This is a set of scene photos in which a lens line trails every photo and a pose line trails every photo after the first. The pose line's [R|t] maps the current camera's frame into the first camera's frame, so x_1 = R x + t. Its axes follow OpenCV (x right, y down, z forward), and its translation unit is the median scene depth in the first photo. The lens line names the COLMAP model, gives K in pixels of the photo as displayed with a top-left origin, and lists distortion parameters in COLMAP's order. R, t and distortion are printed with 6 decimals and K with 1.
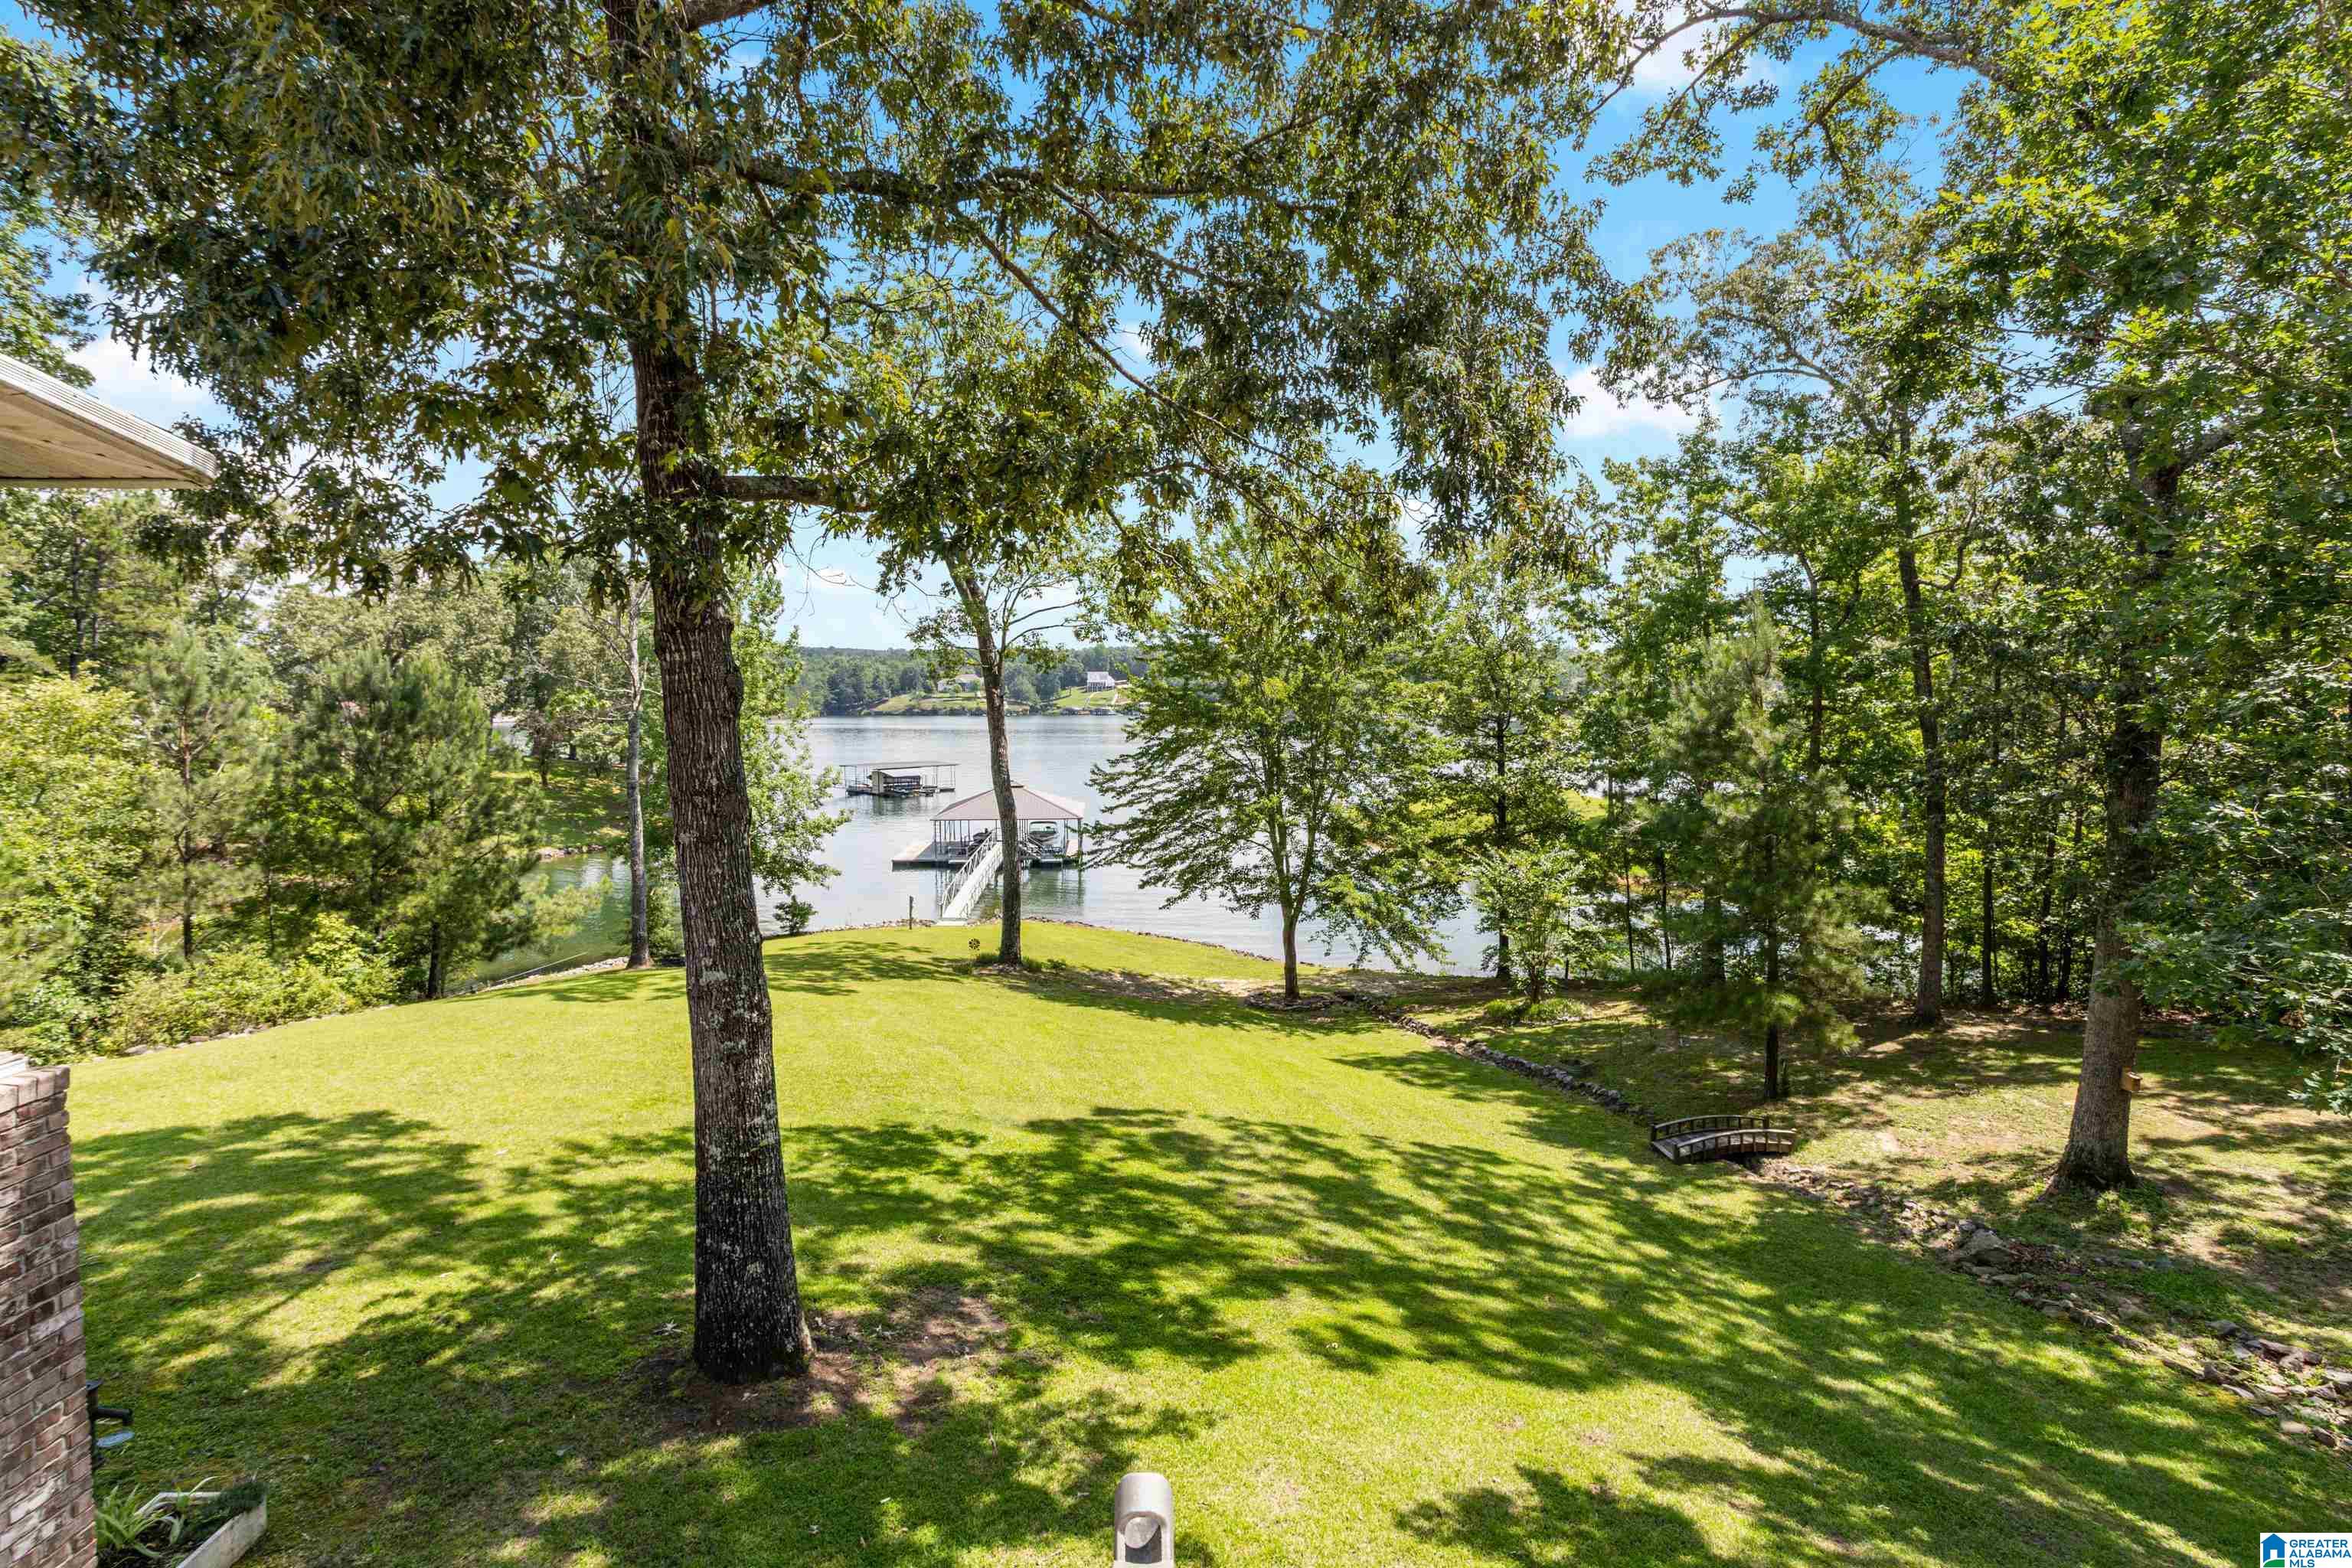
lens RADIAL K [[1142.5, 0, 1155.5], [0, 1142.5, 763.3], [0, 0, 1]] dist [-0.053446, 0.033266]
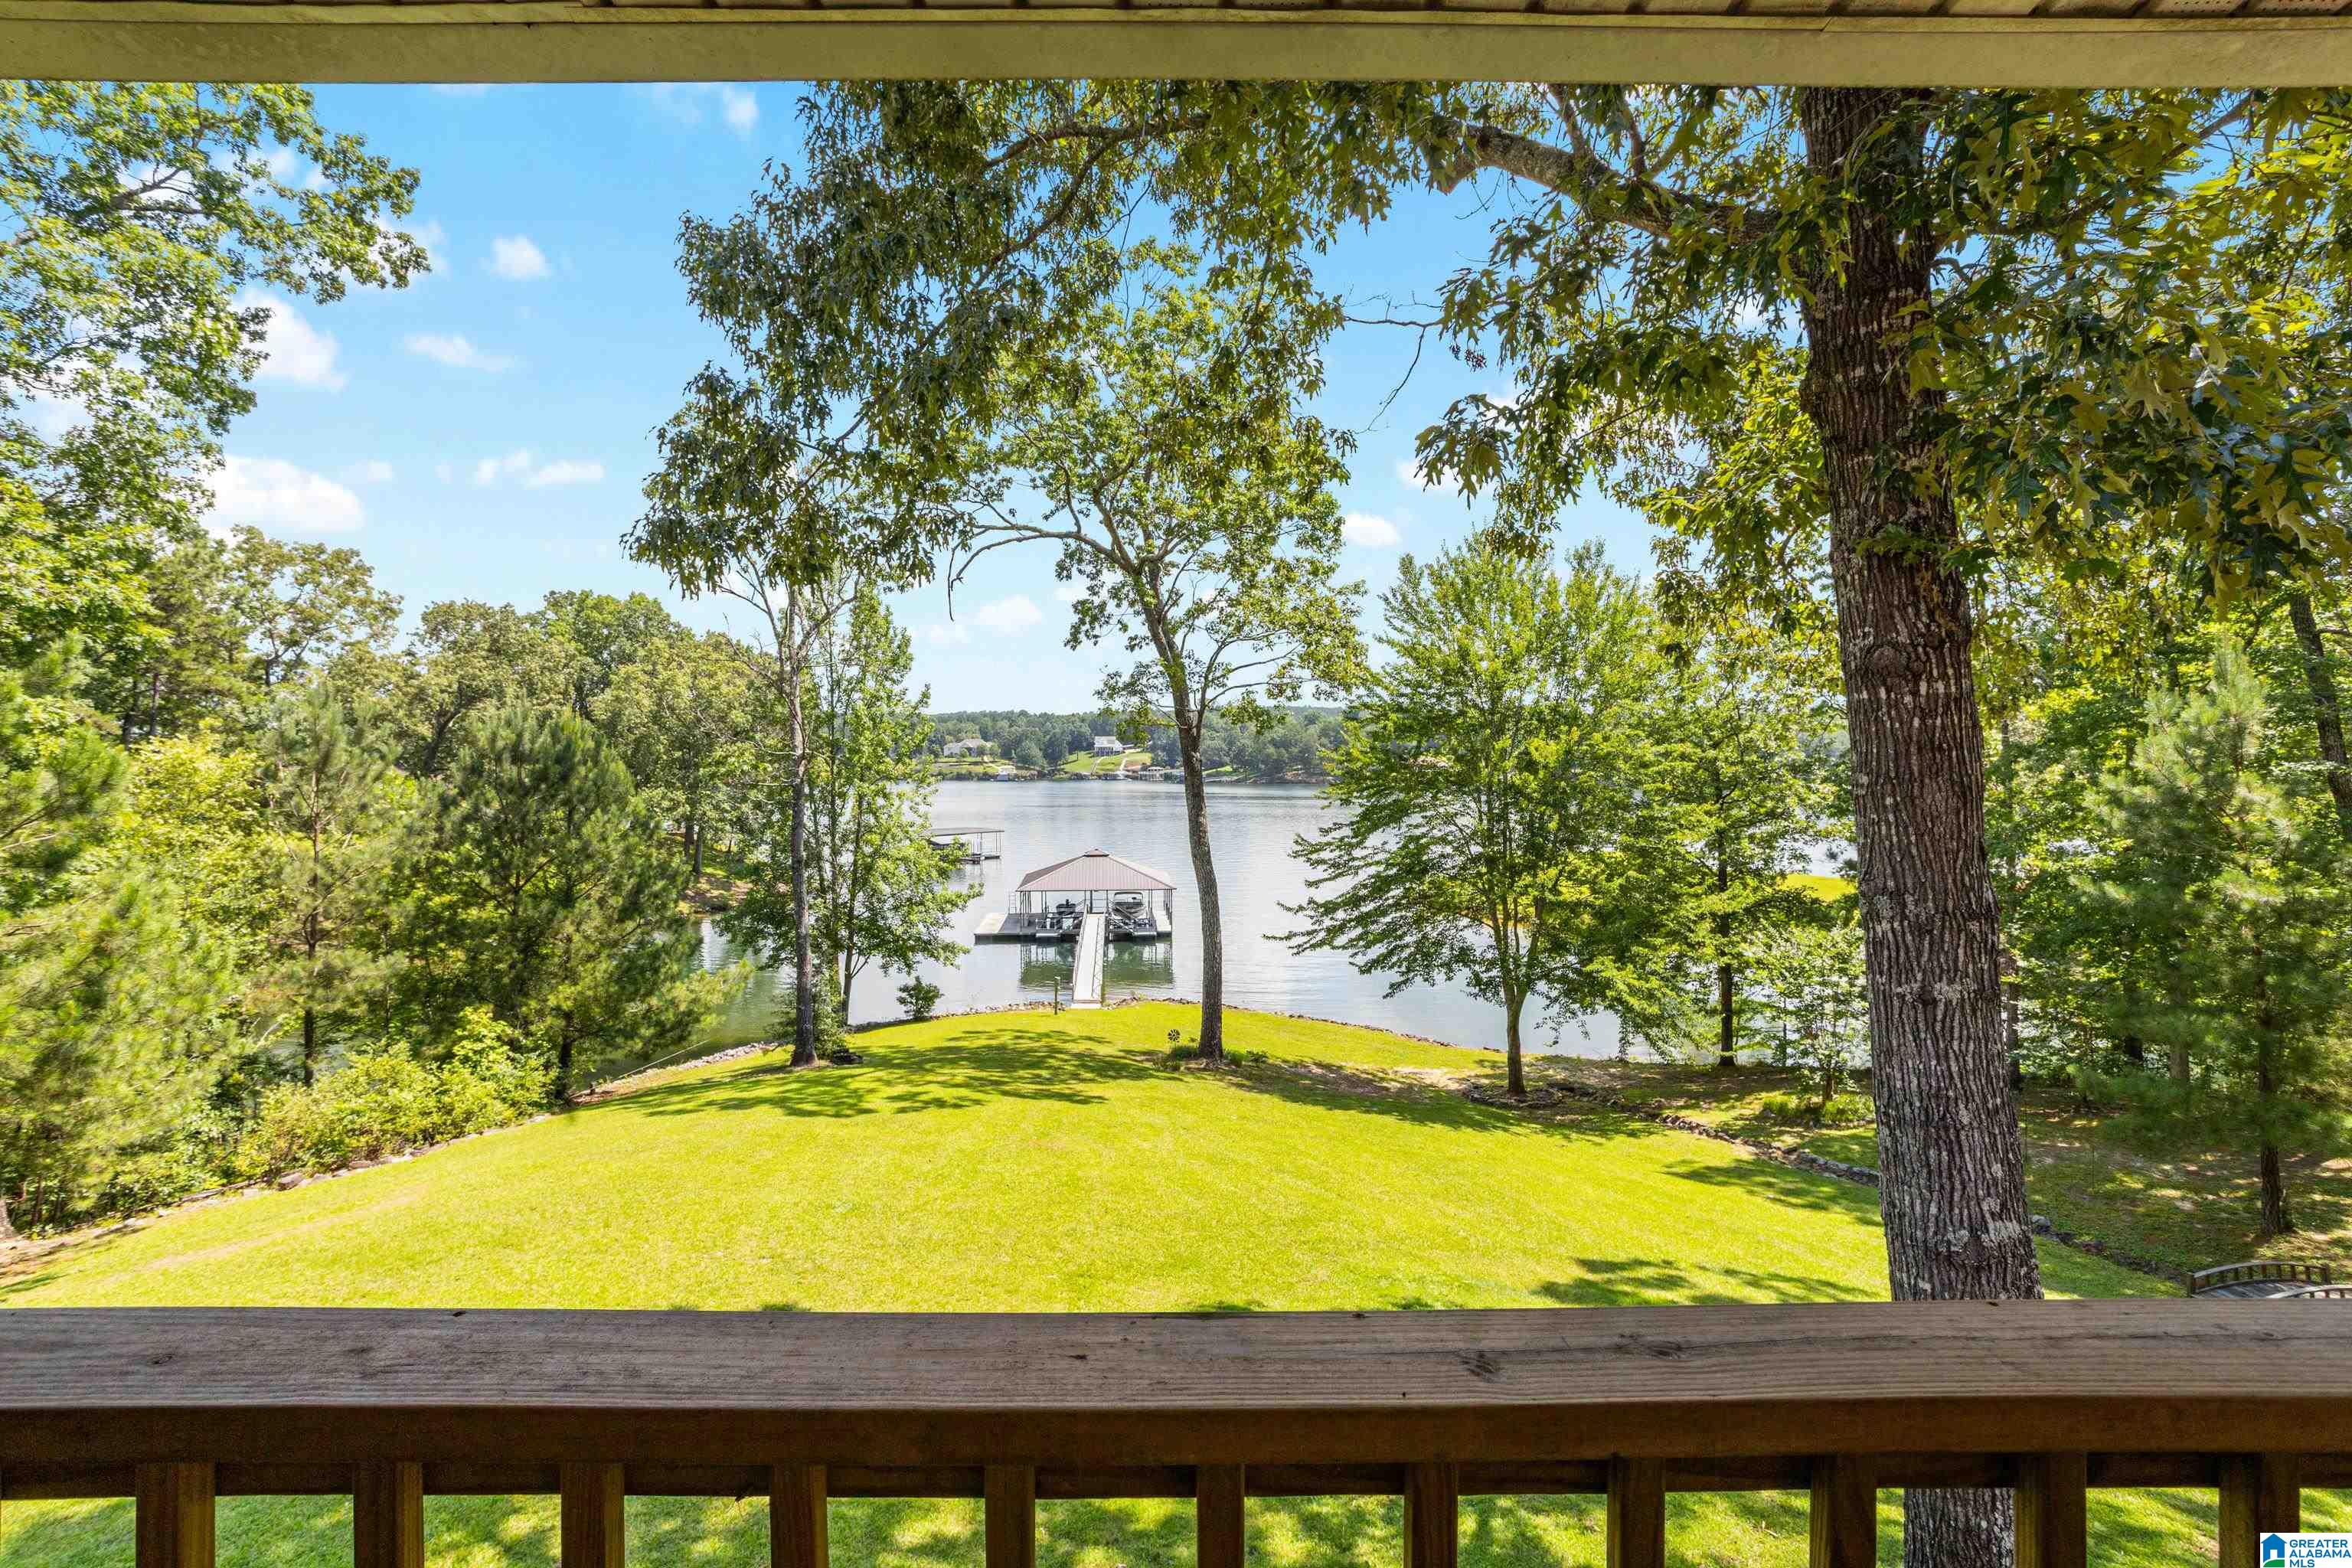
lens RADIAL K [[1153.8, 0, 1169.3], [0, 1153.8, 749.9], [0, 0, 1]] dist [-0.046667, 0.033808]
pose [[0.999942, -0.000920, 0.010759, -0.172388], [0.001650, 0.997679, -0.068067, -0.003690], [-0.010671, 0.068081, 0.997623, 0.080904]]
